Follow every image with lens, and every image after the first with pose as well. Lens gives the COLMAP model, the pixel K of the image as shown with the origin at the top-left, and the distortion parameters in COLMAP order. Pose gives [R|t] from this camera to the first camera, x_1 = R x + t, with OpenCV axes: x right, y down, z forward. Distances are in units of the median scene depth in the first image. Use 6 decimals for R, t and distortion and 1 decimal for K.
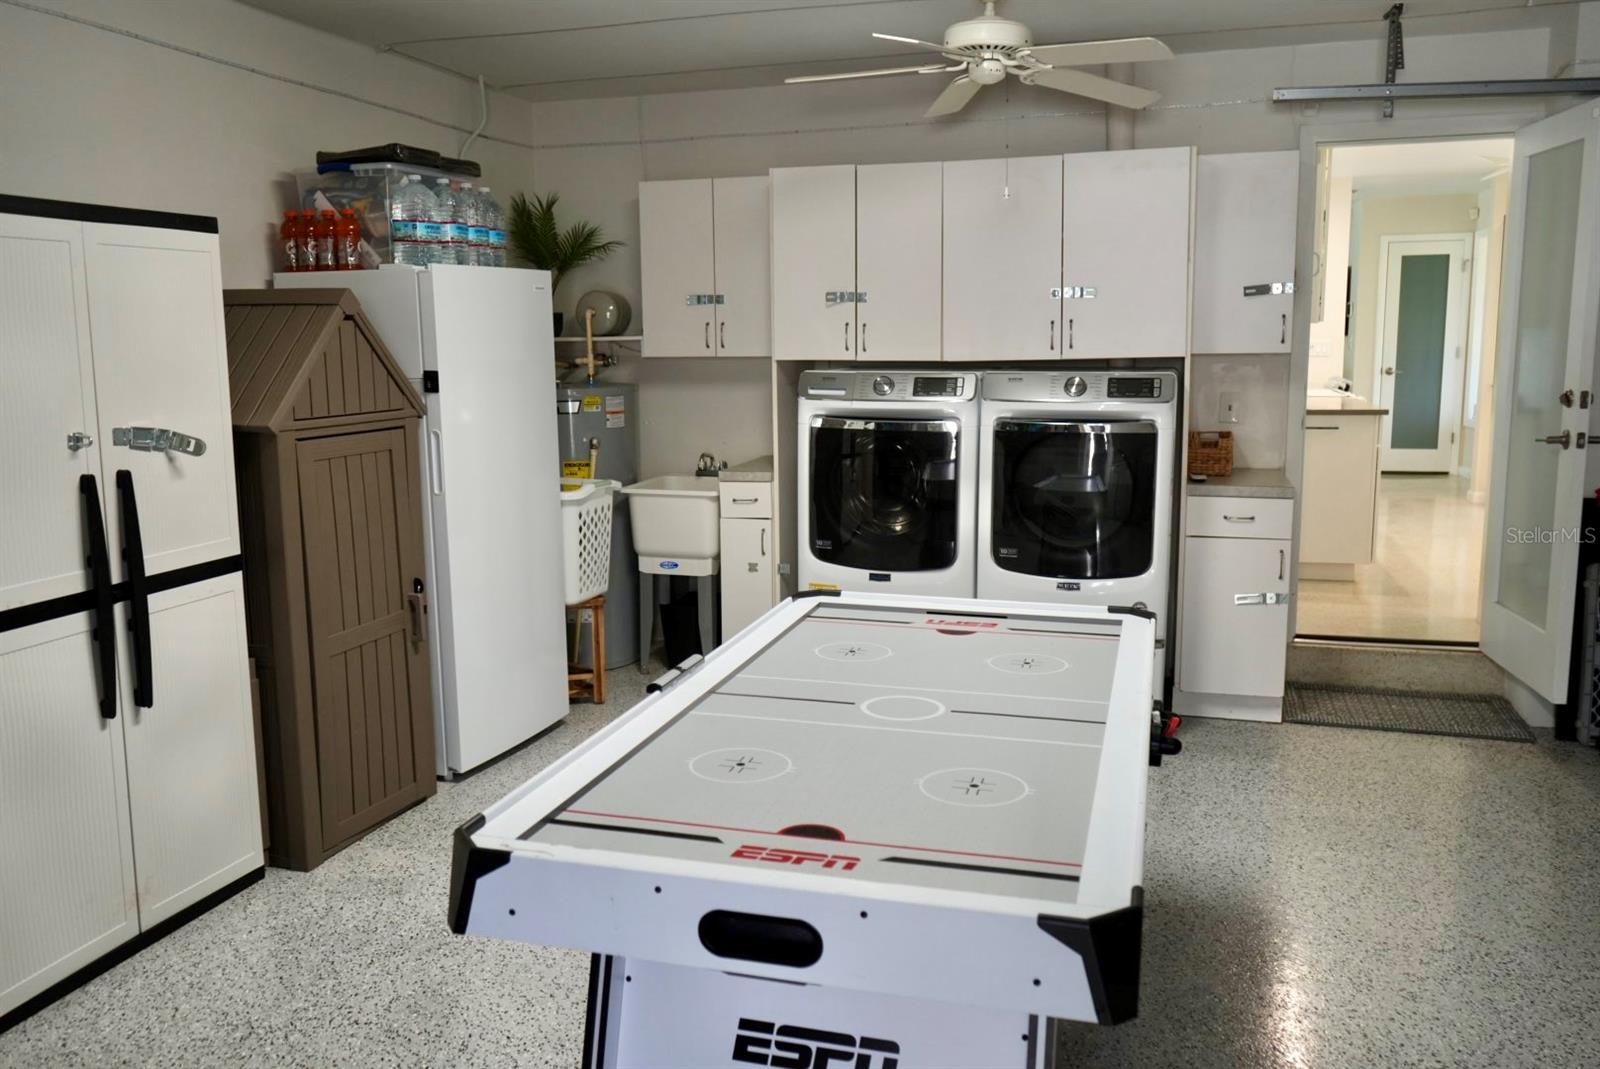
lens RADIAL K [[1275.4, 0, 804.1], [0, 1275.4, 537.2], [0, 0, 1]] dist [-0.011820, -0.010432]
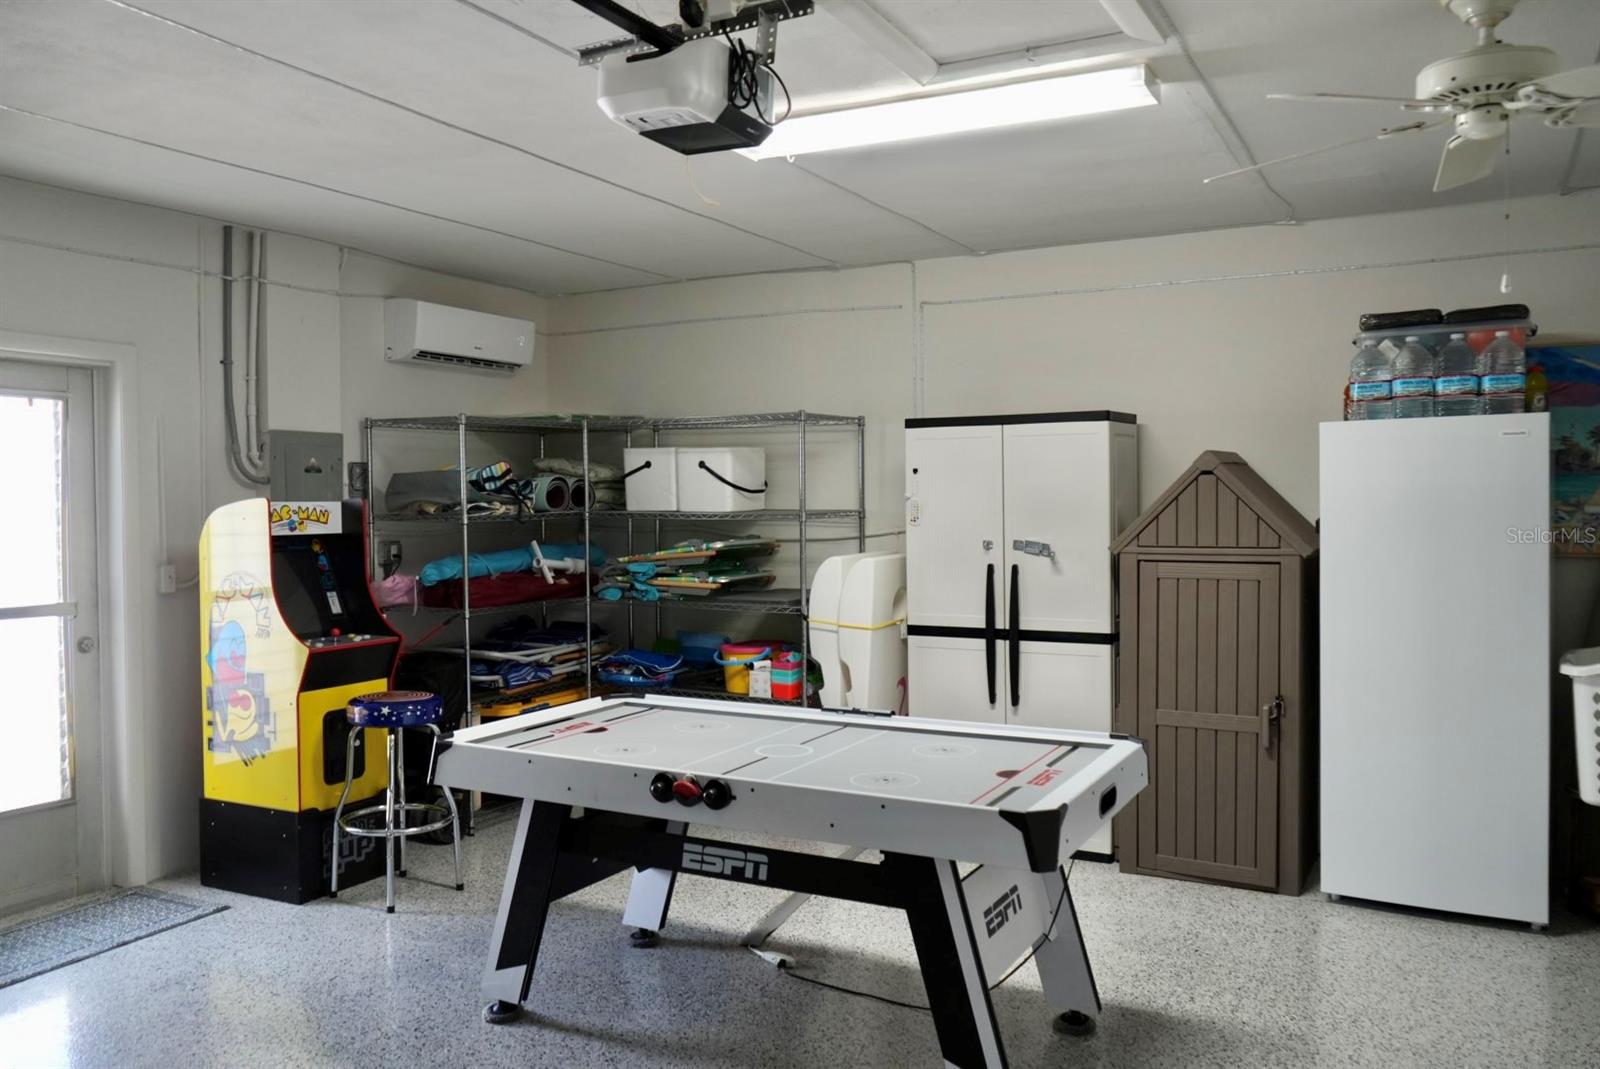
lens RADIAL K [[1275.4, 0, 799.3], [0, 1275.4, 529.3], [0, 0, 1]] dist [-0.011820, -0.010432]
pose [[-0.201931, 0.032686, -0.978854, 0.867220], [-0.148243, 0.986908, 0.063536, -0.119176], [0.968116, 0.157938, -0.194442, 0.751307]]
